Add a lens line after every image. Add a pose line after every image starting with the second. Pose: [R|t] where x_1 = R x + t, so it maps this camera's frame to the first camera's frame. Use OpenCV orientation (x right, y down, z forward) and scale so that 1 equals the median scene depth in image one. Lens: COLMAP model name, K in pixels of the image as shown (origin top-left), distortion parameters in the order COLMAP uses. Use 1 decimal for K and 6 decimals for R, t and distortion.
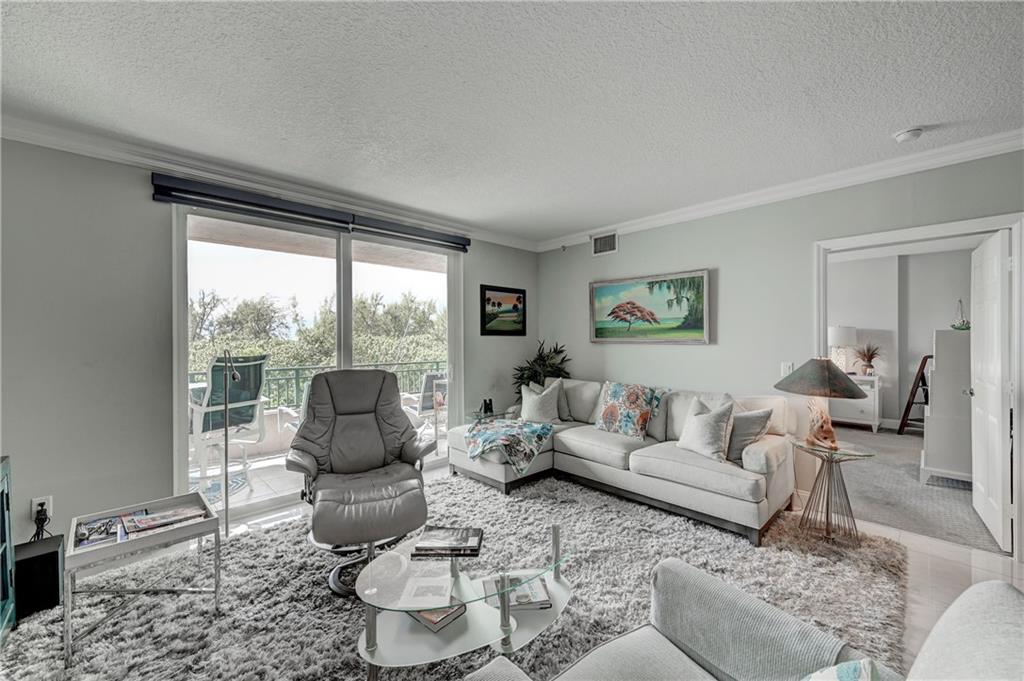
lens RADIAL K [[405.9, 0, 513.9], [0, 405.9, 340.0], [0, 0, 1]] dist [0.001406, 0.001837]
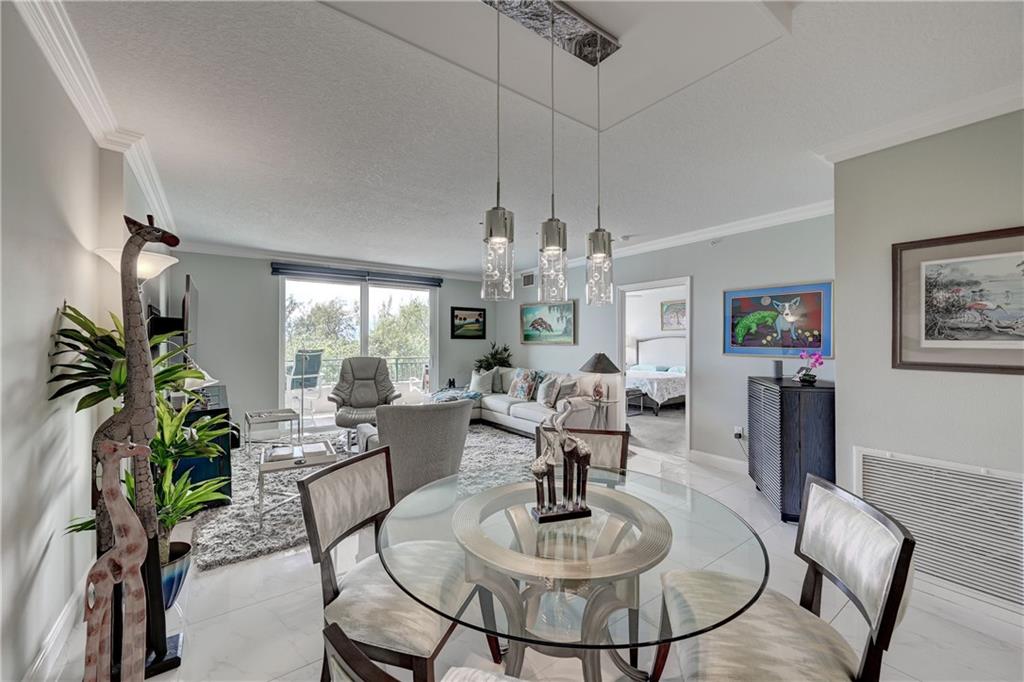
lens RADIAL K [[406.2, 0, 513.3], [0, 406.2, 340.1], [0, 0, 1]] dist [0.003373, -0.000351]
pose [[0.990745, 0.005899, -0.135606, 0.387382], [-0.006390, 0.999975, -0.003187, -0.003166], [0.135584, 0.004024, 0.990758, -0.553382]]
